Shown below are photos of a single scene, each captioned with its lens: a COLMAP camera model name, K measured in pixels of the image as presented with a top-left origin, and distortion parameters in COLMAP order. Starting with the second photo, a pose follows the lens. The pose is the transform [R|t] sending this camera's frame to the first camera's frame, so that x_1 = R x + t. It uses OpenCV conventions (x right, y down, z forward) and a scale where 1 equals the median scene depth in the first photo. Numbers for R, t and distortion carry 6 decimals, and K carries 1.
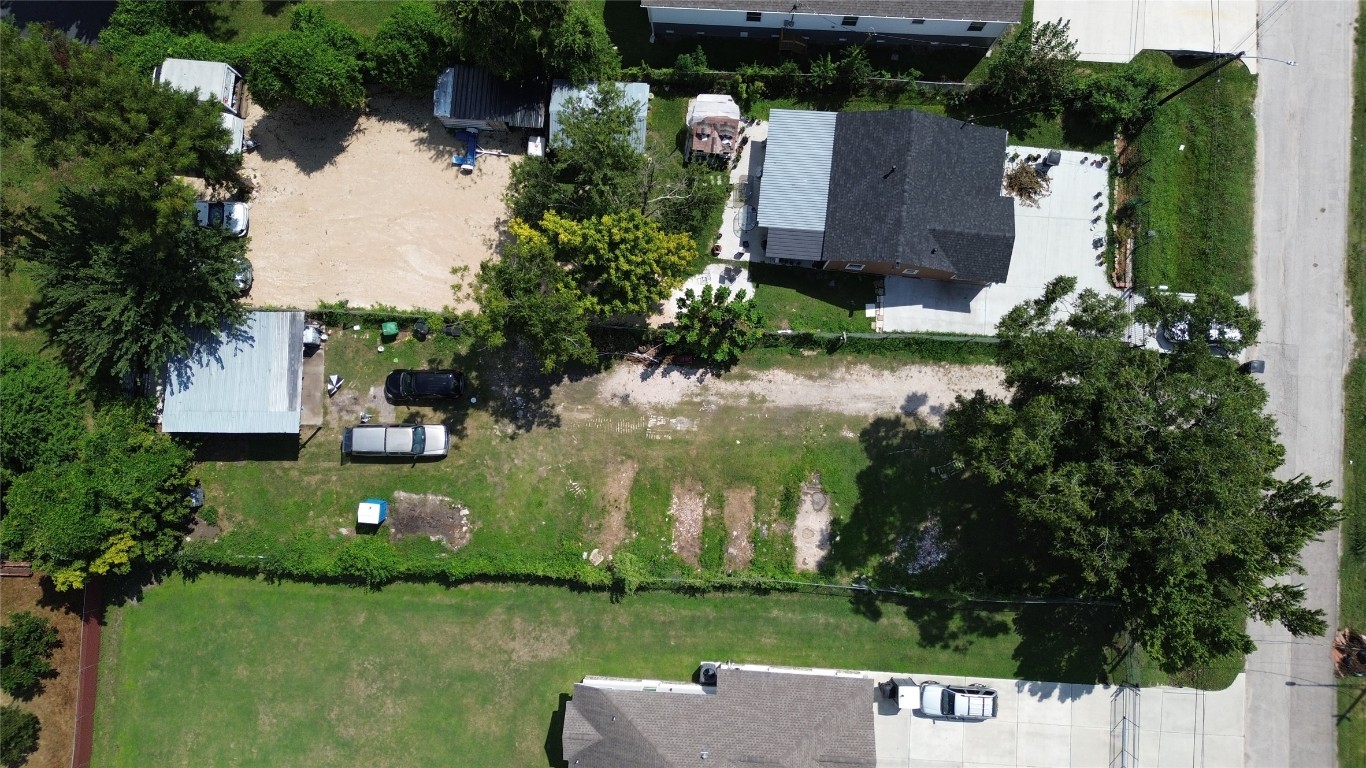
lens RADIAL K [[955.5, 0, 675.7], [0, 955.5, 377.8], [0, 0, 1]] dist [0.055458, -0.057250]
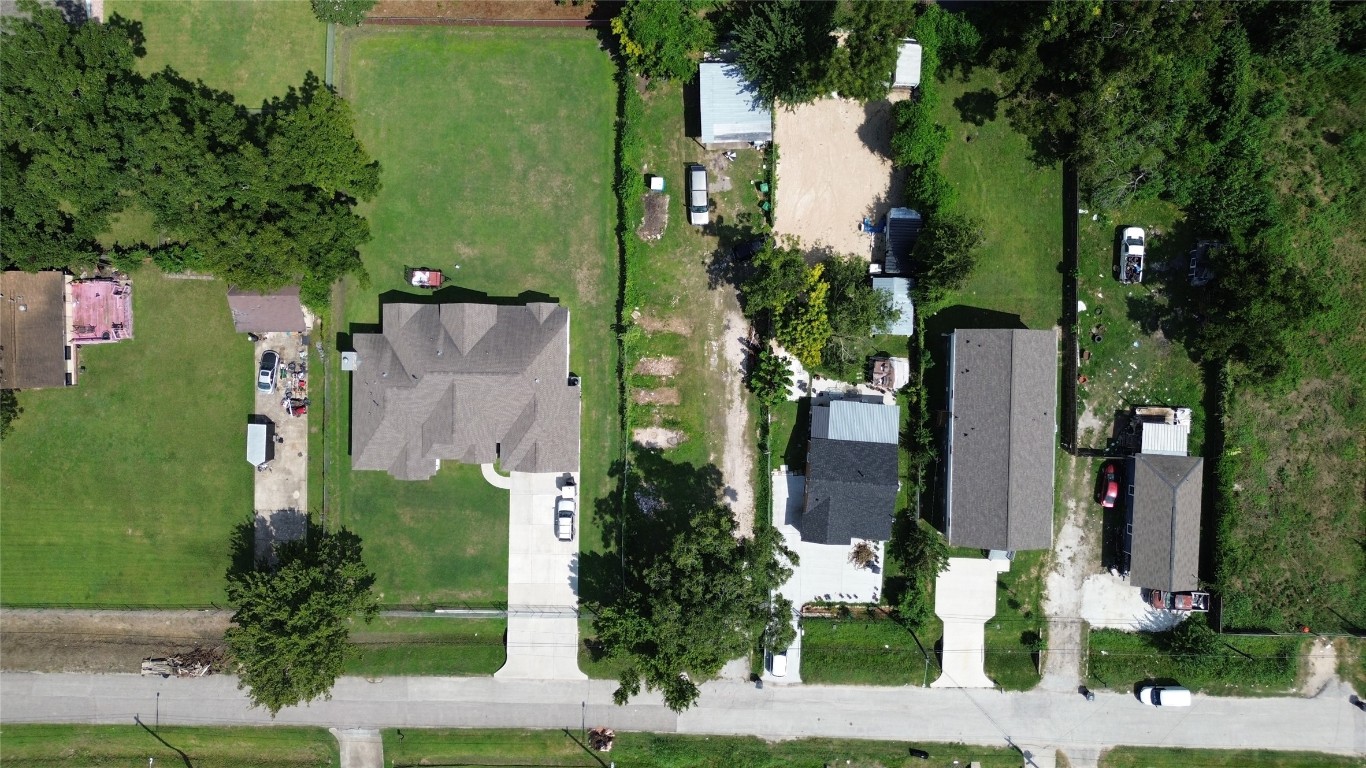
lens RADIAL K [[955.5, 0, 685.1], [0, 955.5, 378.5], [0, 0, 1]] dist [0.055458, -0.057250]
pose [[0.037742, 0.998679, 0.034871, -0.024186], [-0.996449, 0.034983, 0.076590, -0.030033], [0.075269, -0.037637, 0.996453, -0.726351]]
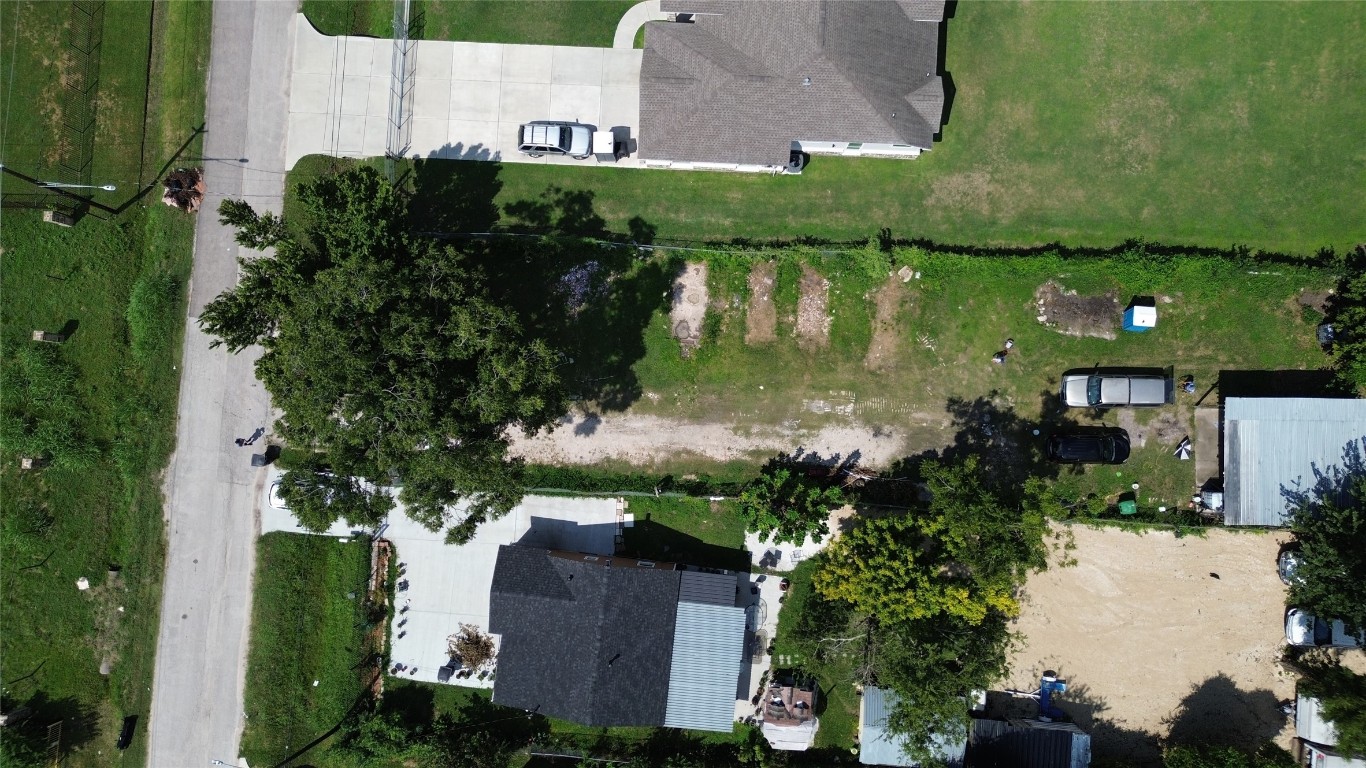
lens RADIAL K [[955.5, 0, 680.3], [0, 955.5, 383.7], [0, 0, 1]] dist [0.055458, -0.057250]
pose [[-0.998124, -0.001118, 0.061208, 0.090726], [0.007481, -0.994568, 0.103824, -0.032342], [0.060760, 0.104087, 0.992710, 0.004046]]
